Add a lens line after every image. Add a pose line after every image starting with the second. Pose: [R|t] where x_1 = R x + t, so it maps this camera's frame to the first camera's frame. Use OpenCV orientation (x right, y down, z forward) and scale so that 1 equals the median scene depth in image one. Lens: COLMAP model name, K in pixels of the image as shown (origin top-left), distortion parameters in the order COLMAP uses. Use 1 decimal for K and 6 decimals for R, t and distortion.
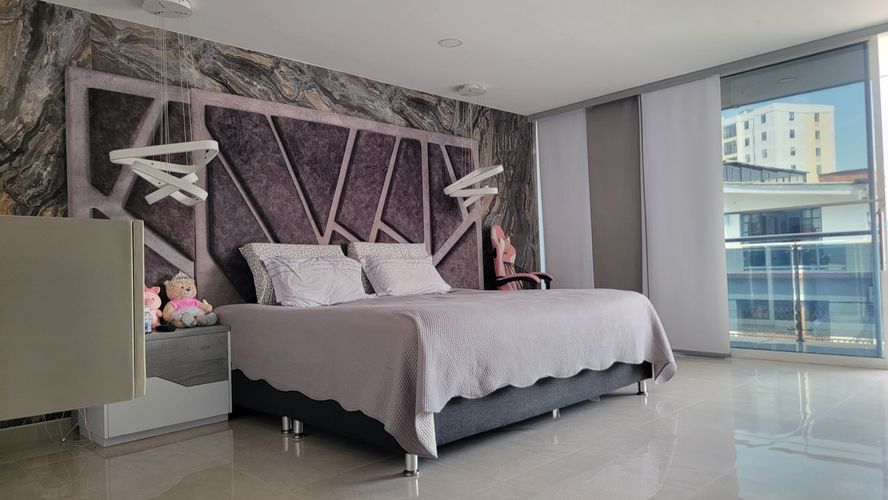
lens RADIAL K [[616.1, 0, 450.2], [0, 616.1, 244.6], [0, 0, 1]] dist [0.081892, -0.067049]
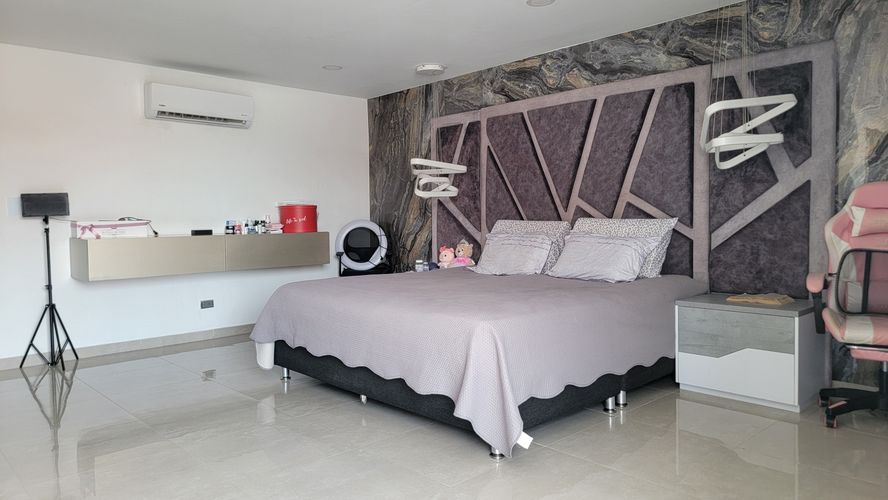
lens RADIAL K [[616.1, 0, 448.0], [0, 616.1, 252.5], [0, 0, 1]] dist [0.081892, -0.067049]
pose [[-0.026338, 0.050718, -0.998366, 0.831394], [0.005669, 0.998704, 0.050586, 0.000100], [0.999637, -0.004327, -0.026592, 0.817645]]
